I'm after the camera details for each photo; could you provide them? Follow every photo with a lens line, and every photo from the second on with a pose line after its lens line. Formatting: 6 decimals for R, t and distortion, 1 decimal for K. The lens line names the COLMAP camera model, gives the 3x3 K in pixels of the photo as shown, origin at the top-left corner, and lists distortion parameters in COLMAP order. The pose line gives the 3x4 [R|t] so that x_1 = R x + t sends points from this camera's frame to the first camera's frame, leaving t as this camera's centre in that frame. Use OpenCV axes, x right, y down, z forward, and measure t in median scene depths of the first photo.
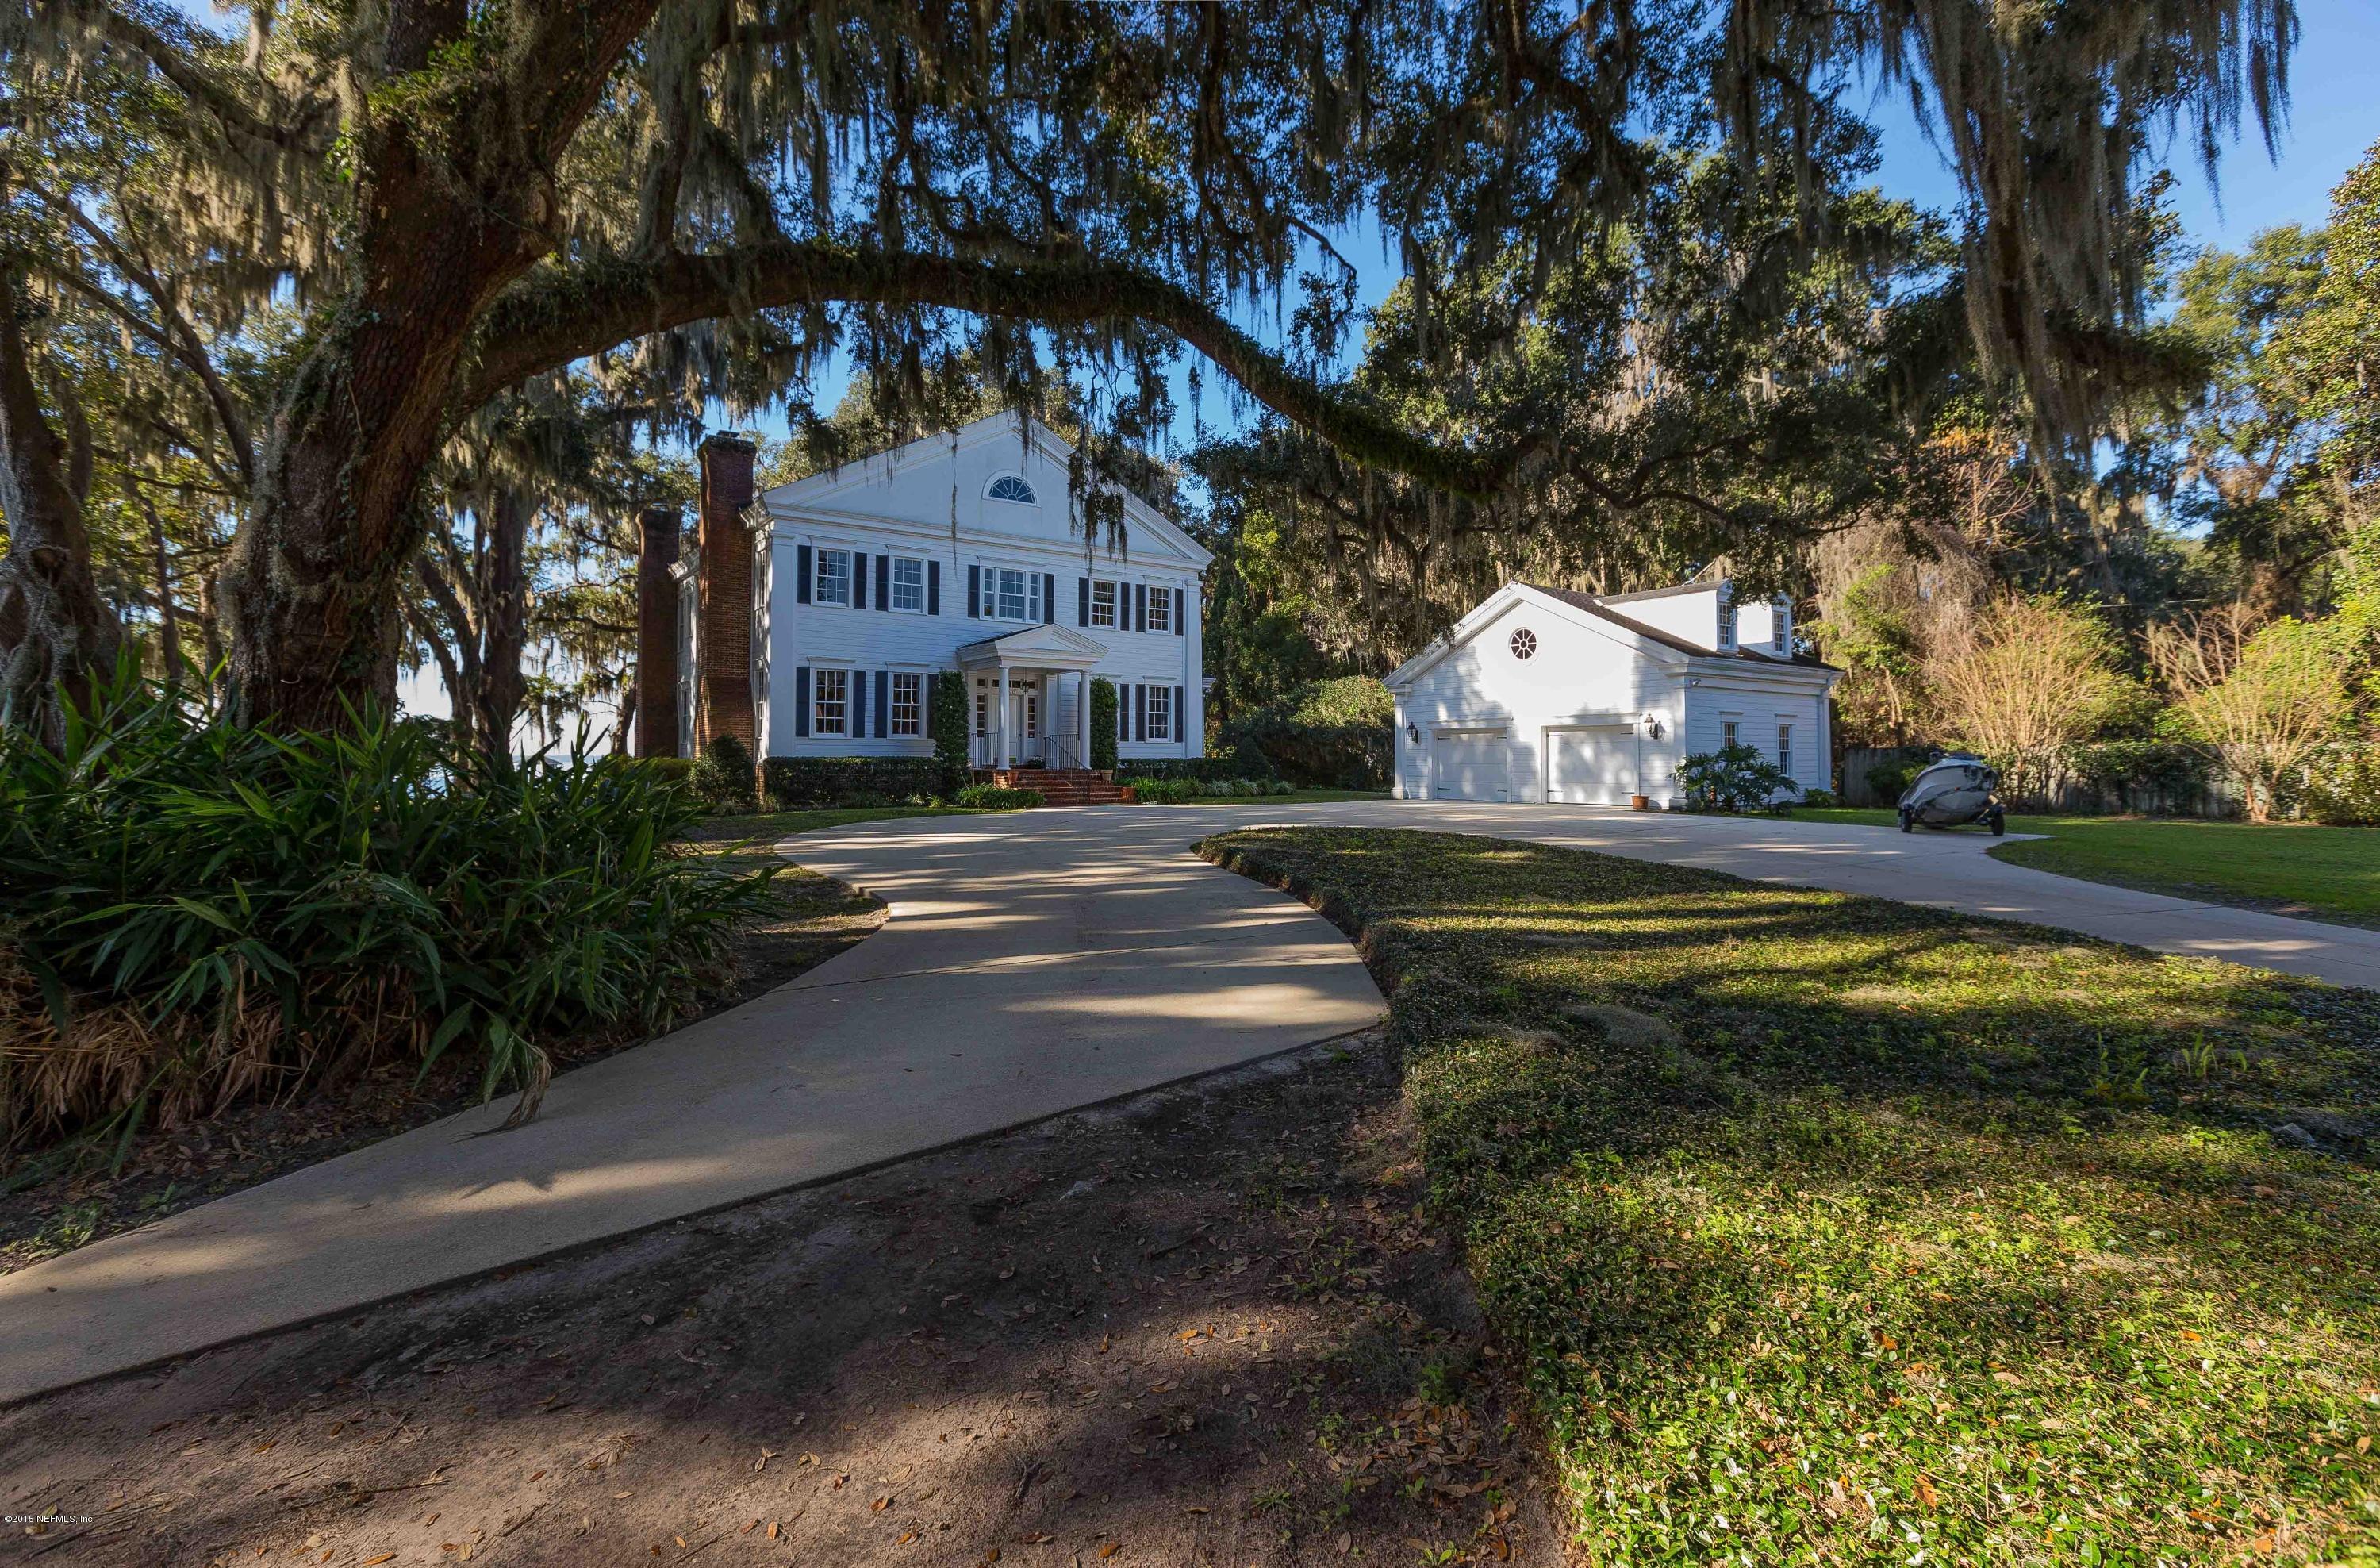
lens RADIAL K [[1086.5, 0, 1187.7], [0, 1086.5, 723.6], [0, 0, 1]] dist [0.002971, 0.000063]
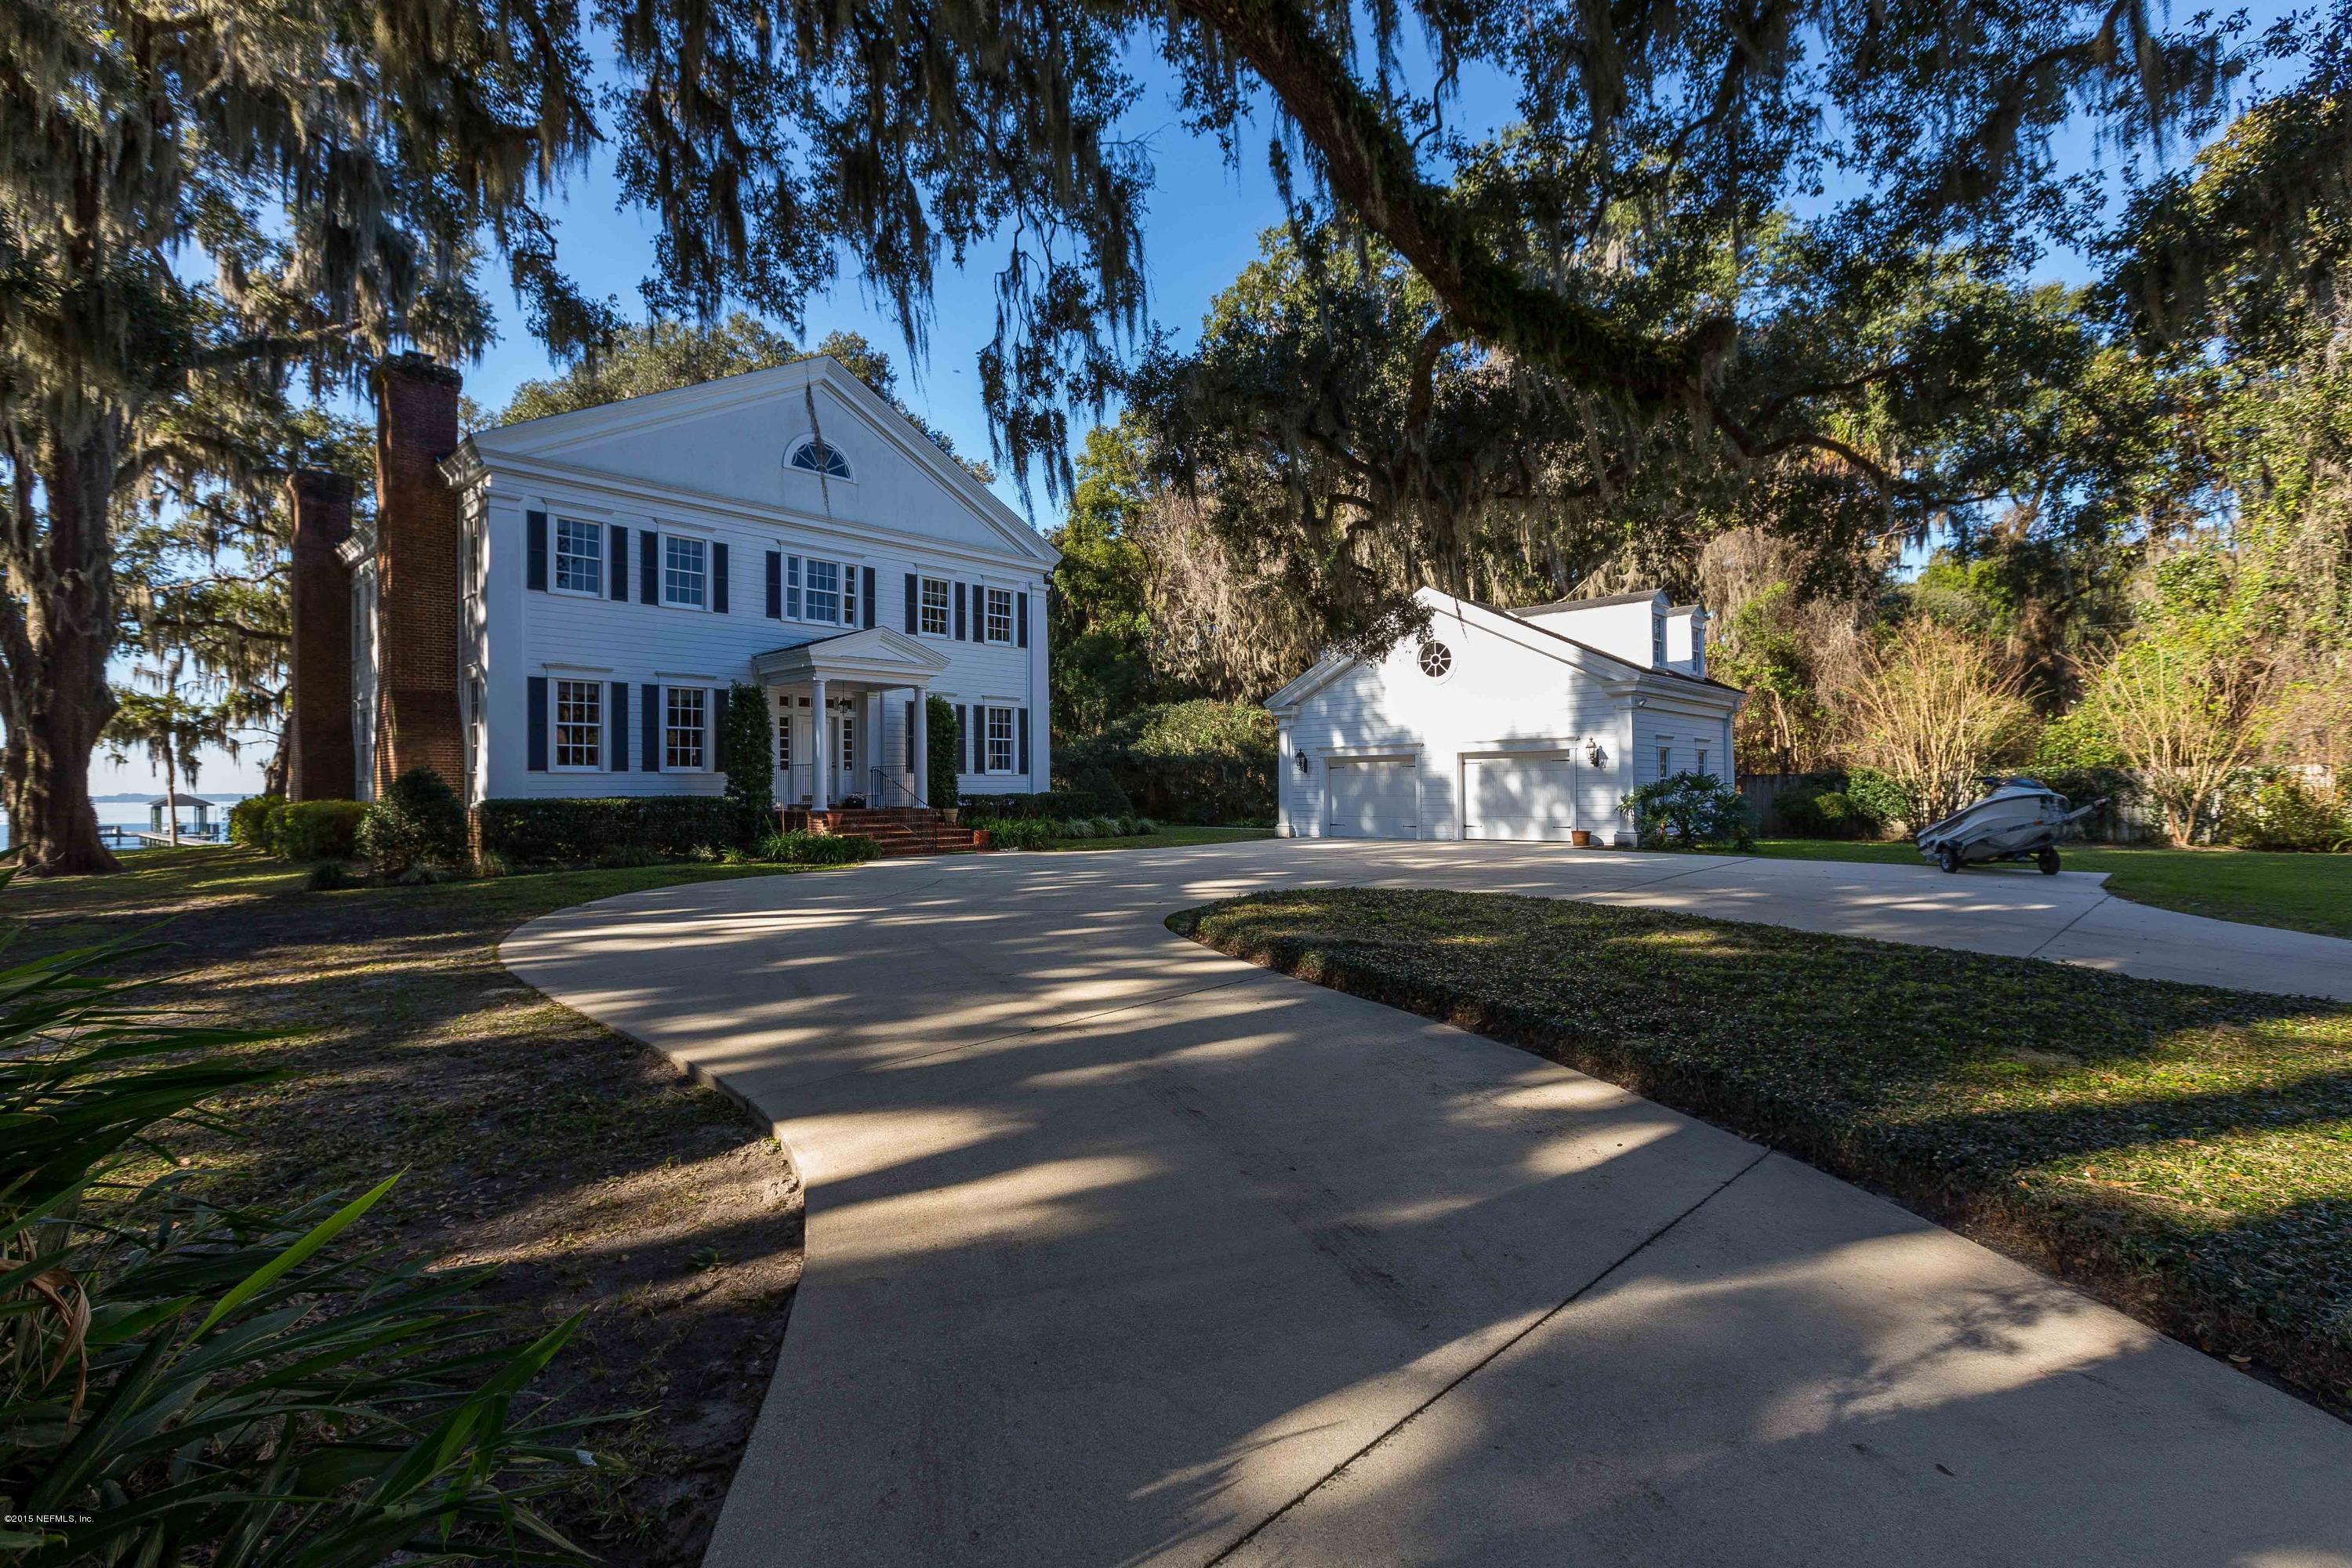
lens RADIAL K [[1064.0, 0, 1170.6], [0, 1064.0, 769.2], [0, 0, 1]] dist [0.001425, -0.000242]
pose [[0.979315, -0.006816, 0.202228, -0.071950], [0.003819, 0.999877, 0.015207, 0.001376], [-0.202307, -0.014120, 0.979220, 0.184963]]
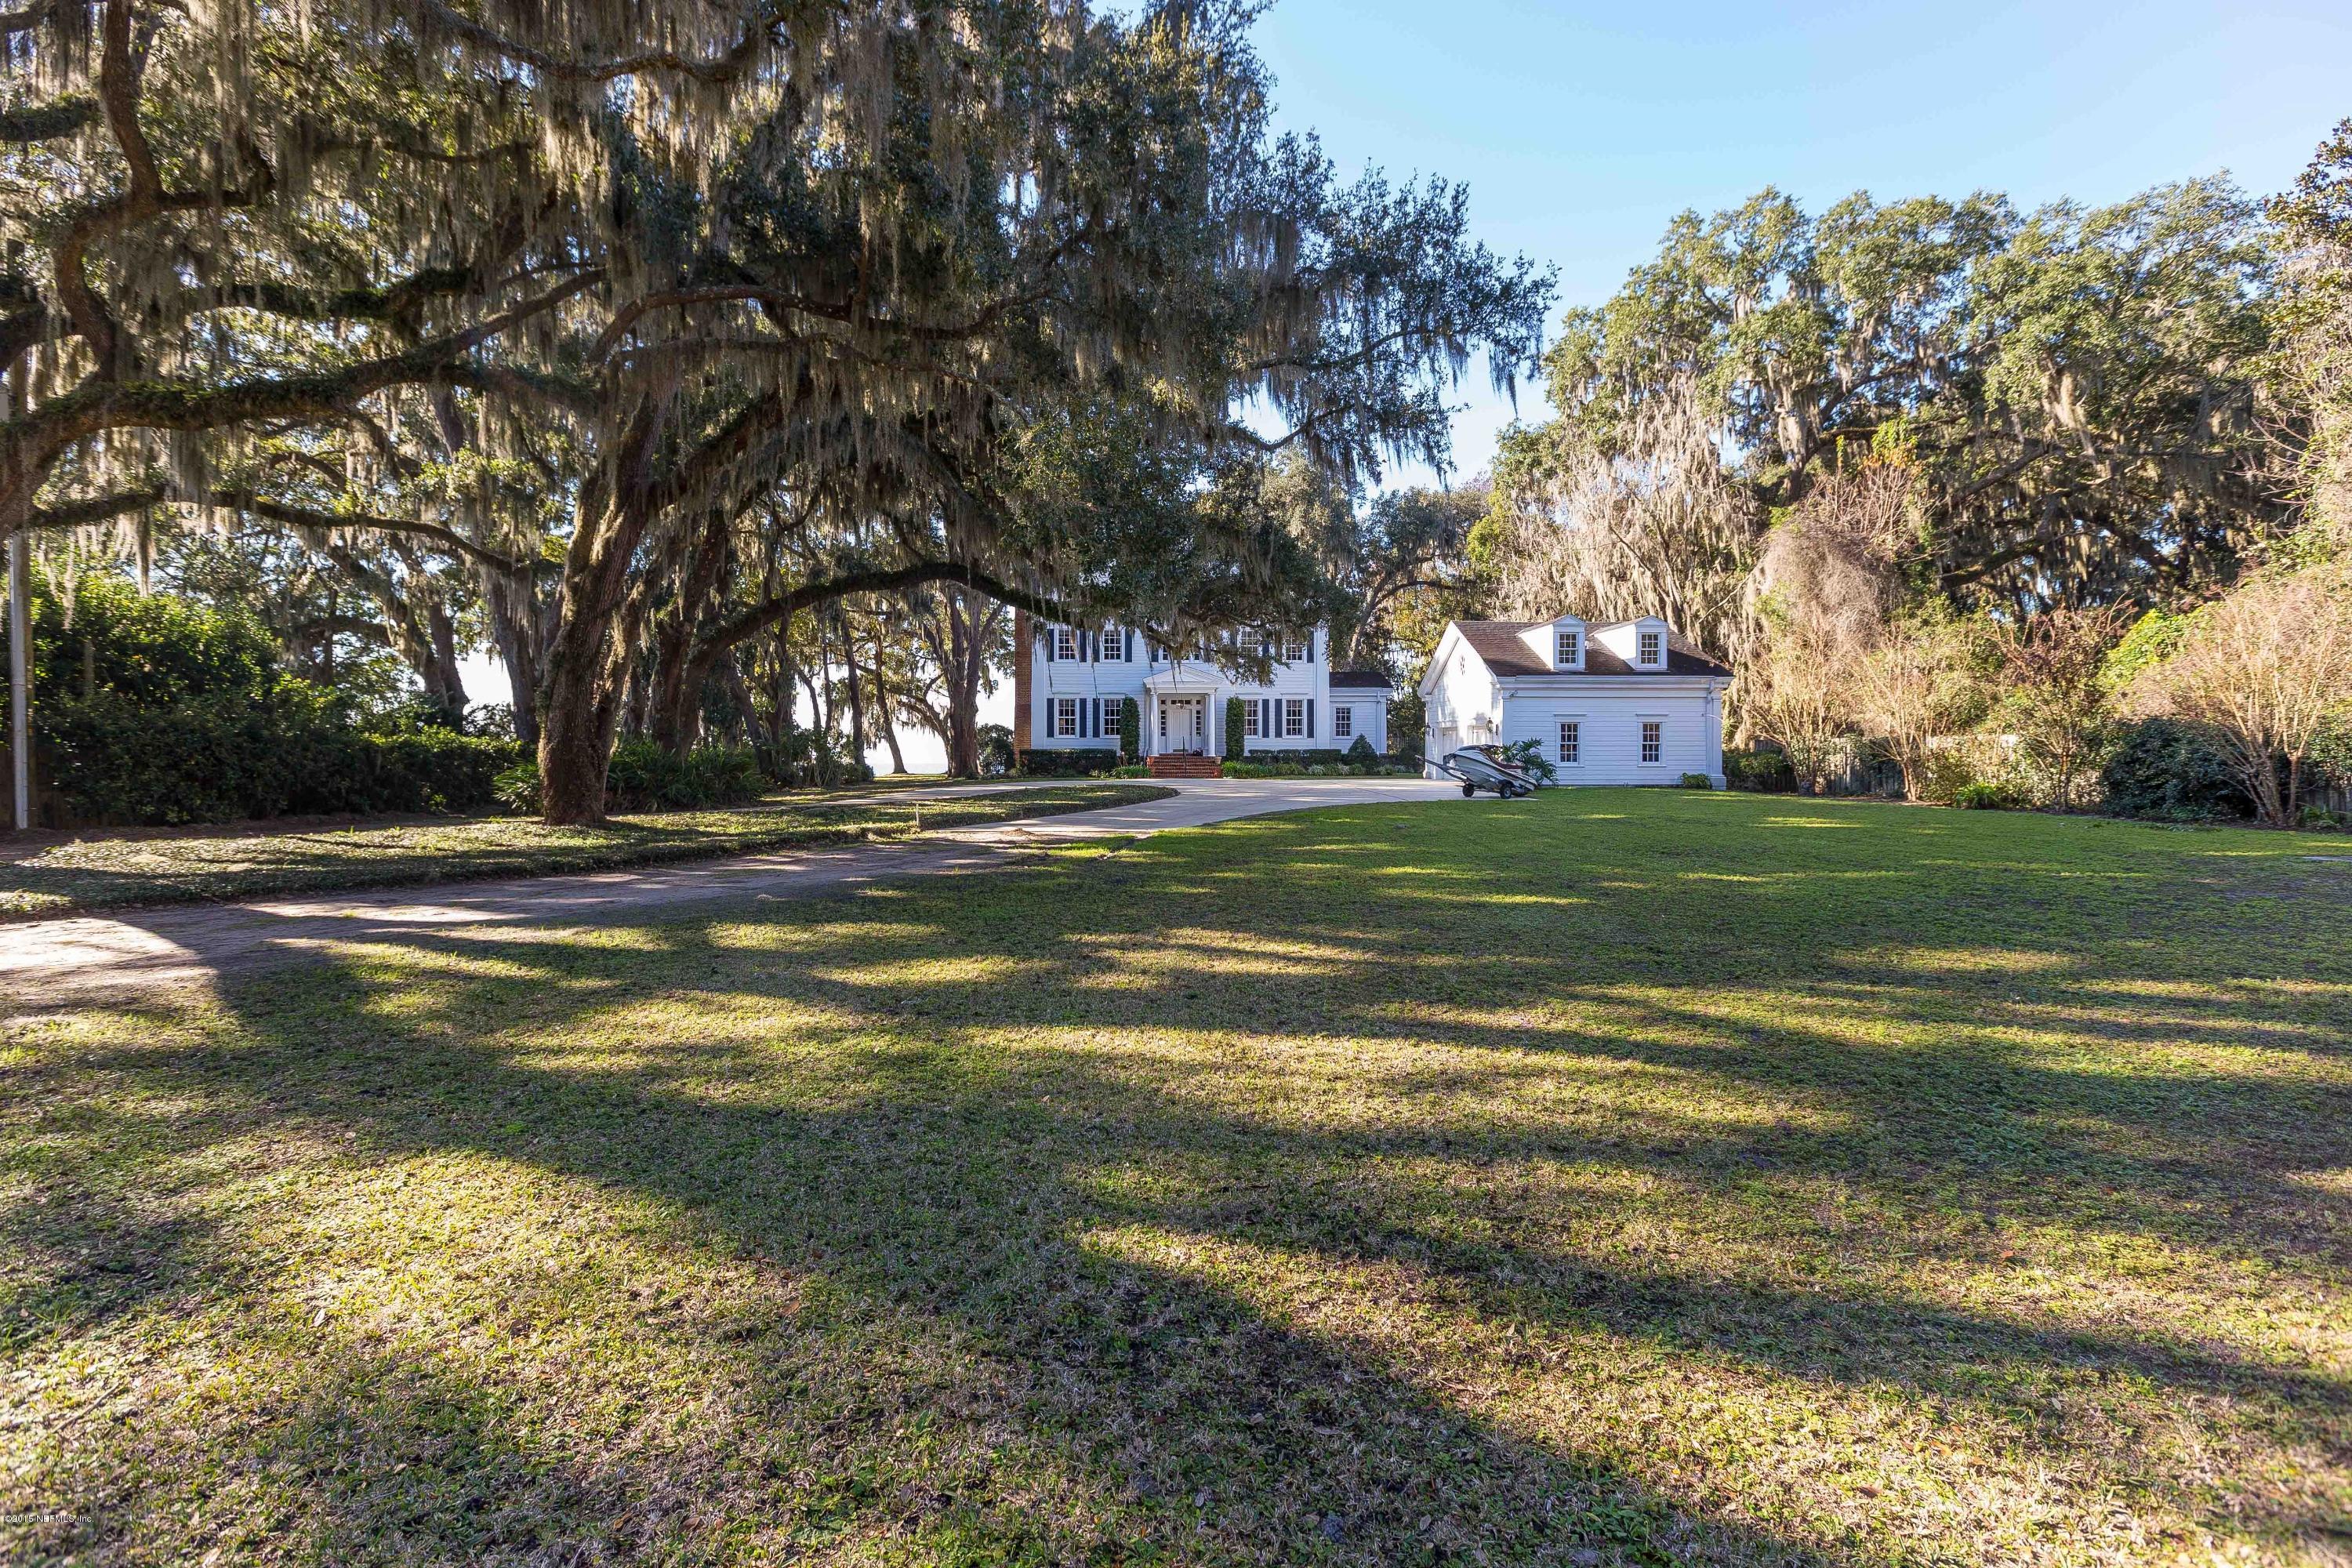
lens RADIAL K [[1076.4, 0, 1157.6], [0, 1076.4, 742.5], [0, 0, 1]] dist [0.000380, -0.000048]
pose [[0.830952, -0.006495, -0.556306, 0.692835], [0.021294, 0.999570, 0.020136, -0.010537], [0.555937, -0.028578, 0.830733, -0.328808]]
